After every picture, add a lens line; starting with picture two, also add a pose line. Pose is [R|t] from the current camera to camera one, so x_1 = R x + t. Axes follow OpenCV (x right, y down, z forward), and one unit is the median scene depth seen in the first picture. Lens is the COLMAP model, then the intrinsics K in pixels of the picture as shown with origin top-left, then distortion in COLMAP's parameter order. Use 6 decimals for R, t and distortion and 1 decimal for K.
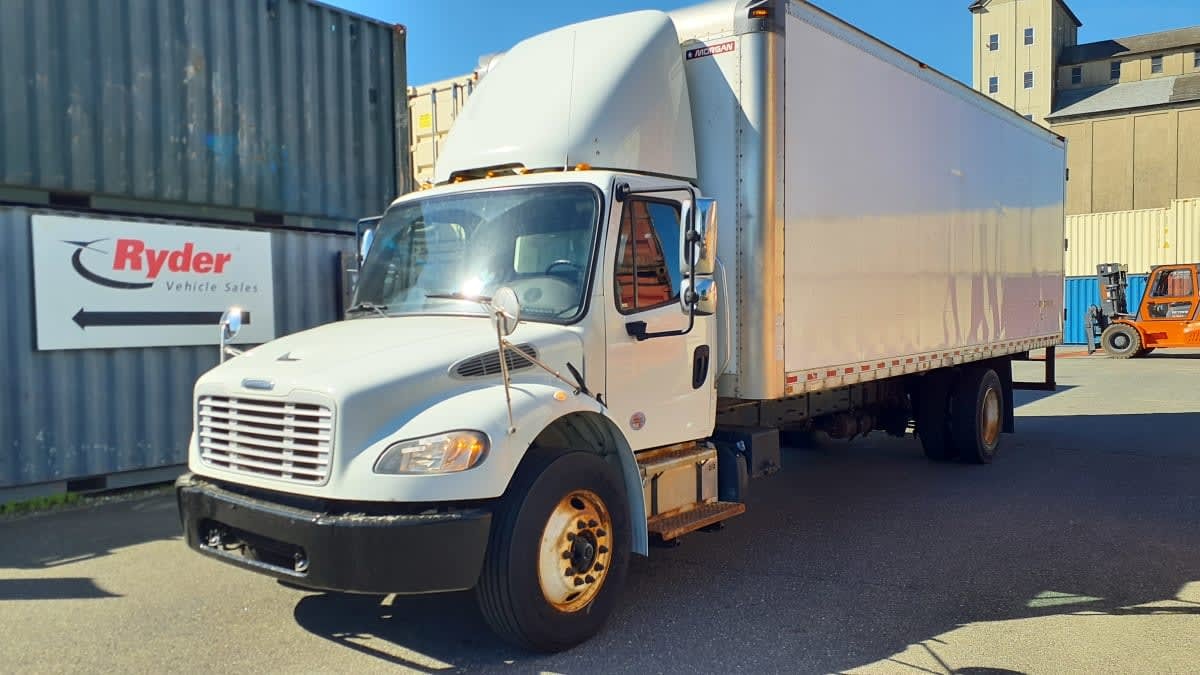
lens RADIAL K [[974.0, 0, 600.0], [0, 974.0, 337.5], [0, 0, 1]] dist [-0.012946, -0.001810]
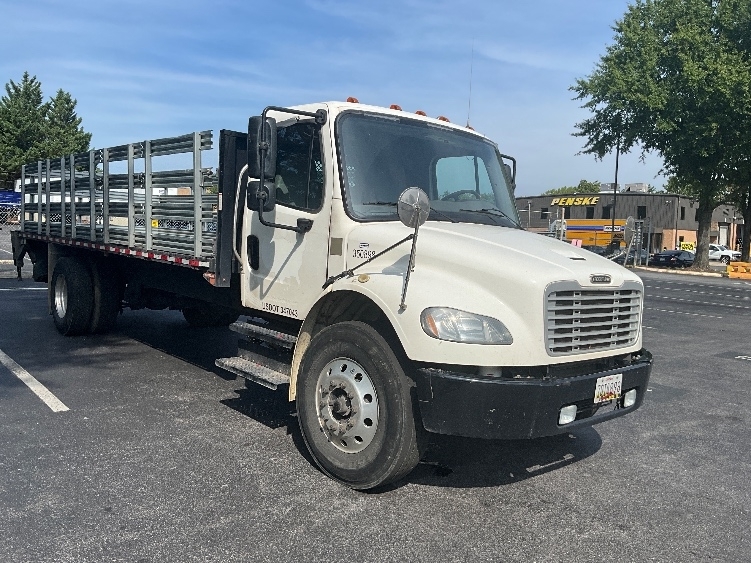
lens RADIAL K [[635.1, 0, 356.3], [0, 635.1, 284.4], [0, 0, 1]] dist [-0.002661, -0.003048]
pose [[0.195544, -0.054913, 0.979156, -1.174798], [-0.042706, 0.997007, 0.064443, 0.015047], [-0.979765, -0.054417, 0.192613, 1.106262]]
